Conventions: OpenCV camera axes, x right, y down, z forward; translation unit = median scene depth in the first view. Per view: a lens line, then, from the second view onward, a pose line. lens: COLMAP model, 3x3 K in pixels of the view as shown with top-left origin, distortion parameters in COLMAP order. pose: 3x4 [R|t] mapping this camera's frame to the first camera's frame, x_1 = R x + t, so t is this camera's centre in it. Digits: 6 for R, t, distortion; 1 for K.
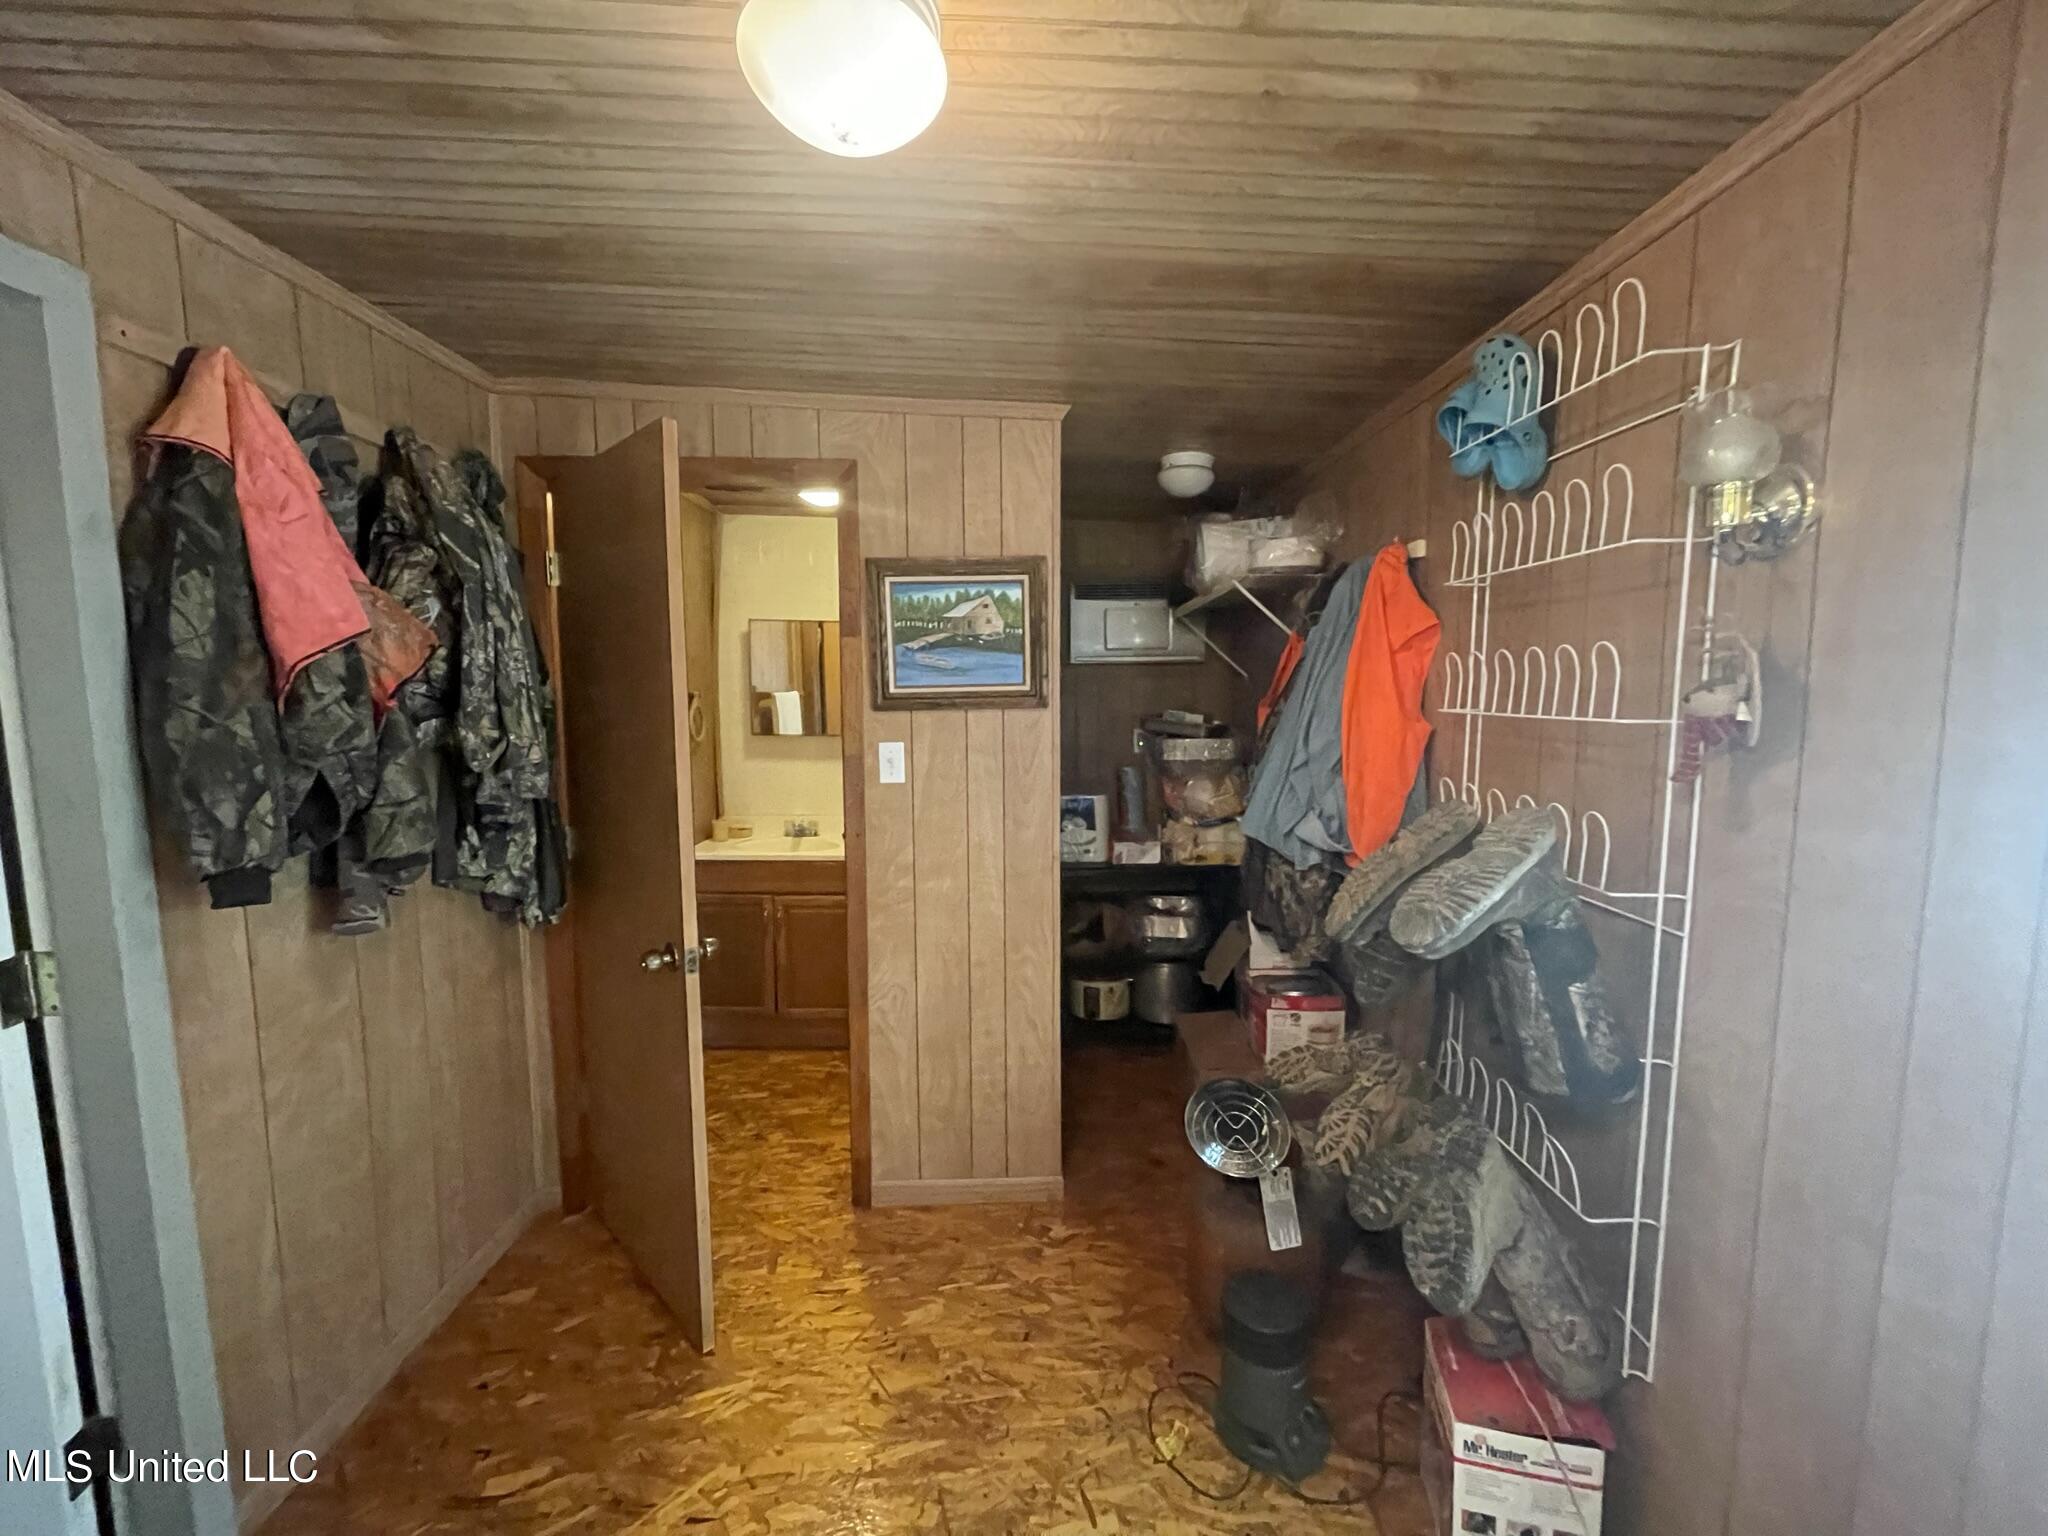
lens RADIAL K [[814.3, 0, 1024.0], [0, 814.3, 768.0], [0, 0, 1]] dist [-0.000148, -0.000030]
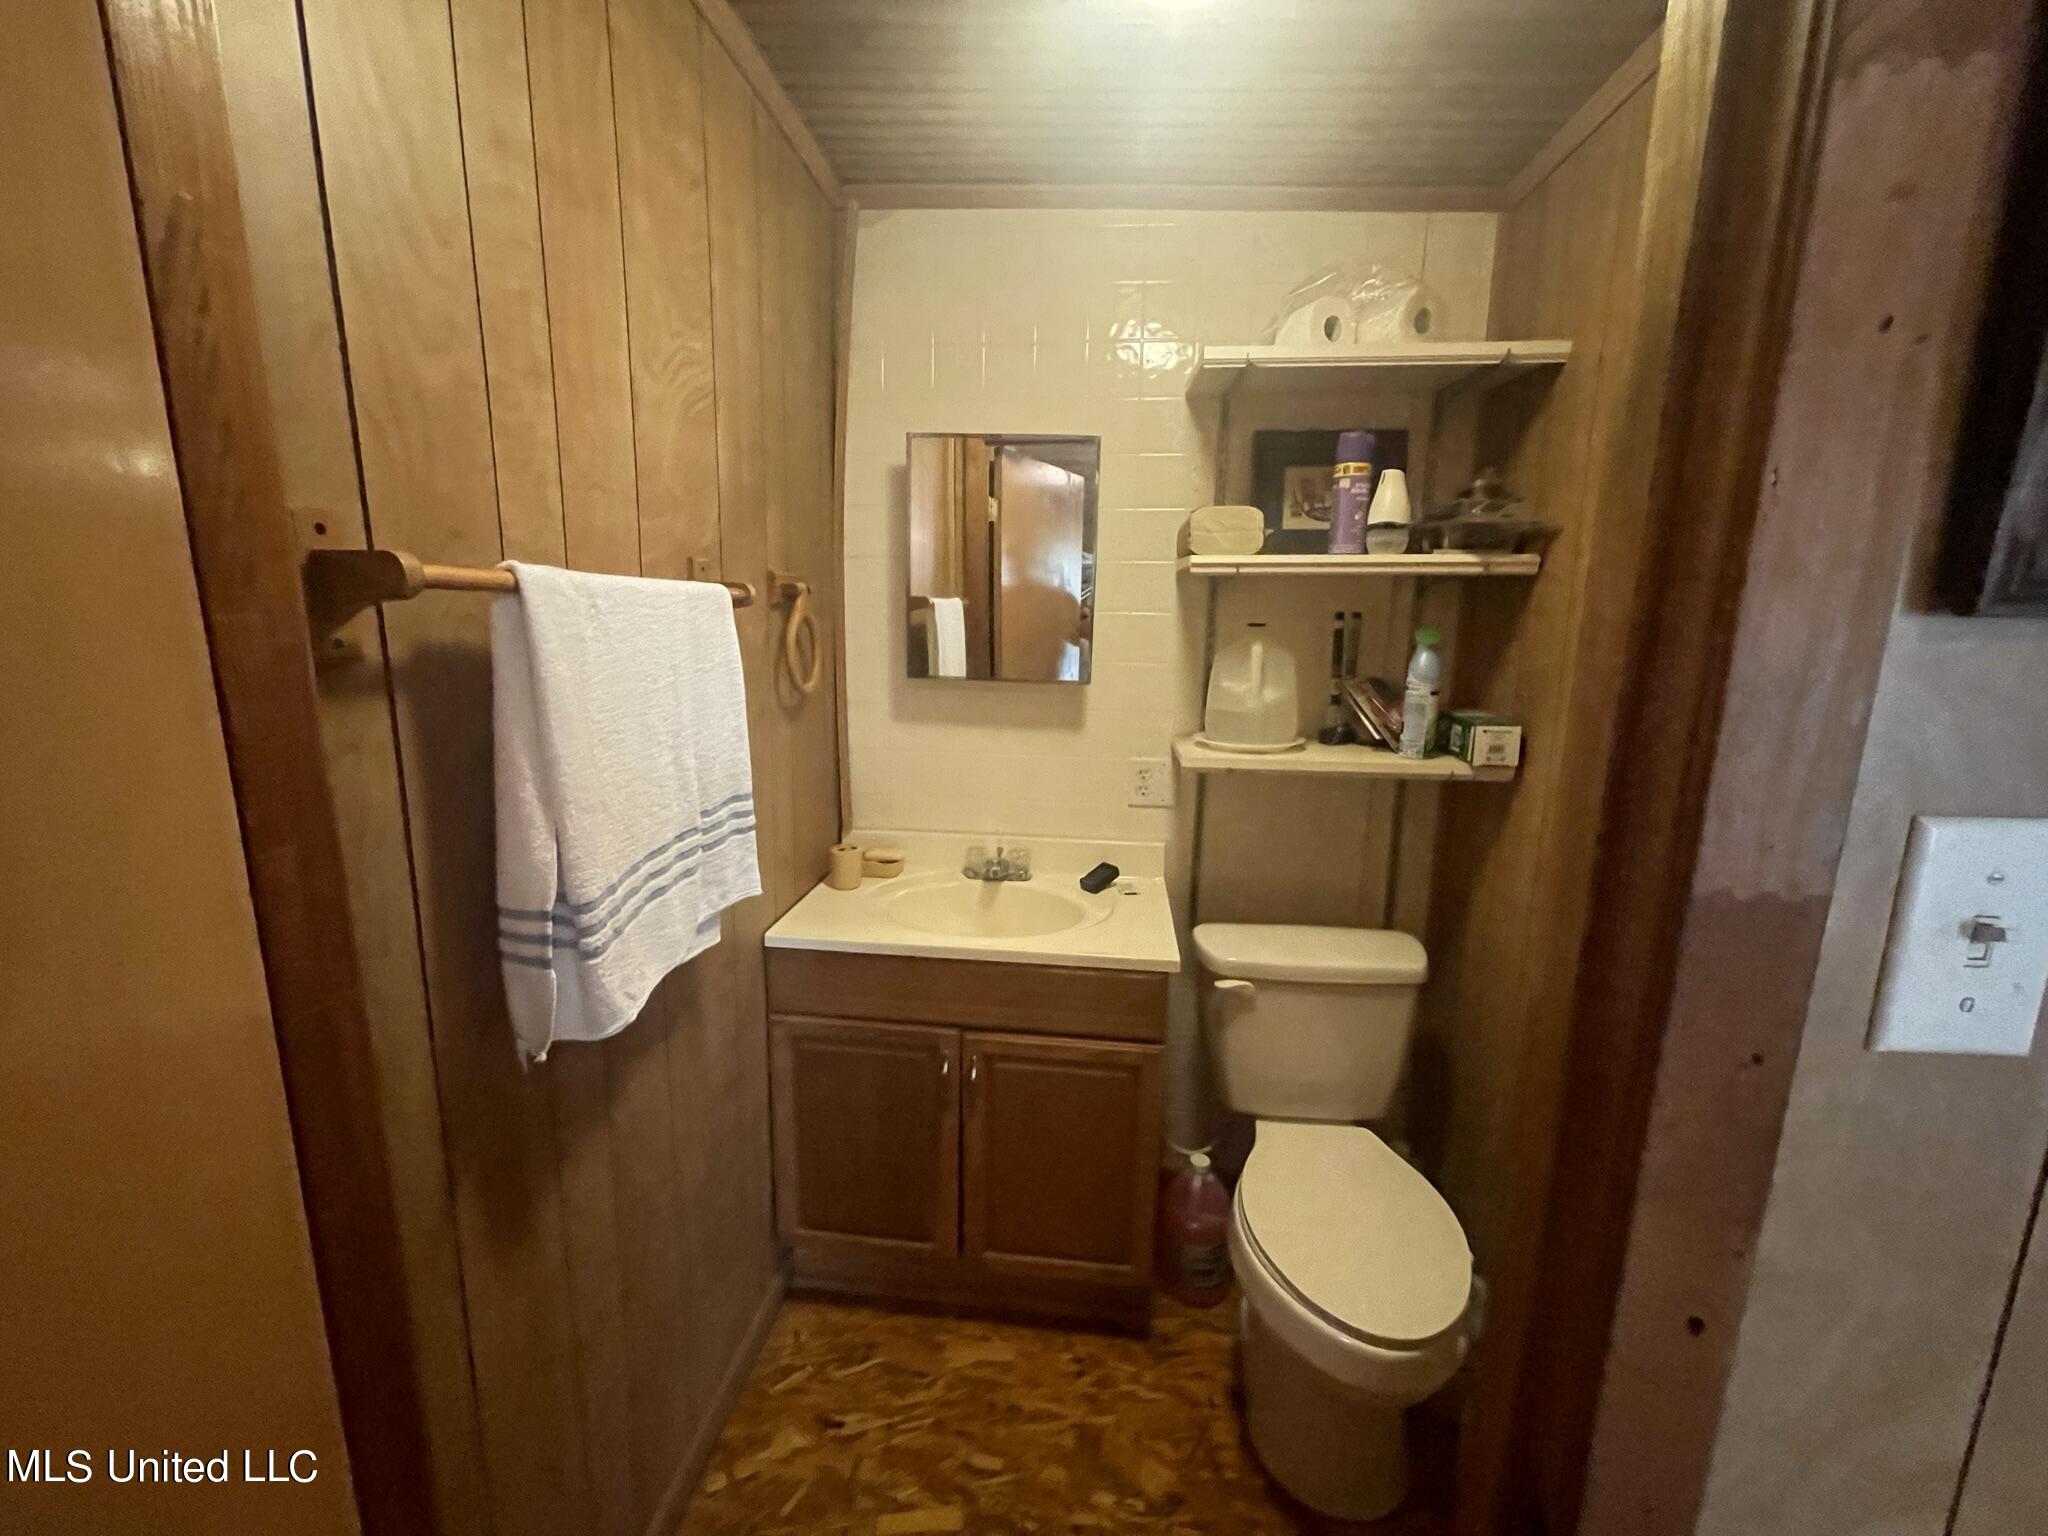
lens RADIAL K [[814.3, 0, 1024.0], [0, 814.3, 768.0], [0, 0, 1]] dist [-0.000148, -0.000030]
pose [[0.992773, 0.029199, -0.116404, -0.202513], [-0.019332, 0.996192, 0.085012, -0.030810], [0.118443, -0.082147, 0.989557, 0.506252]]
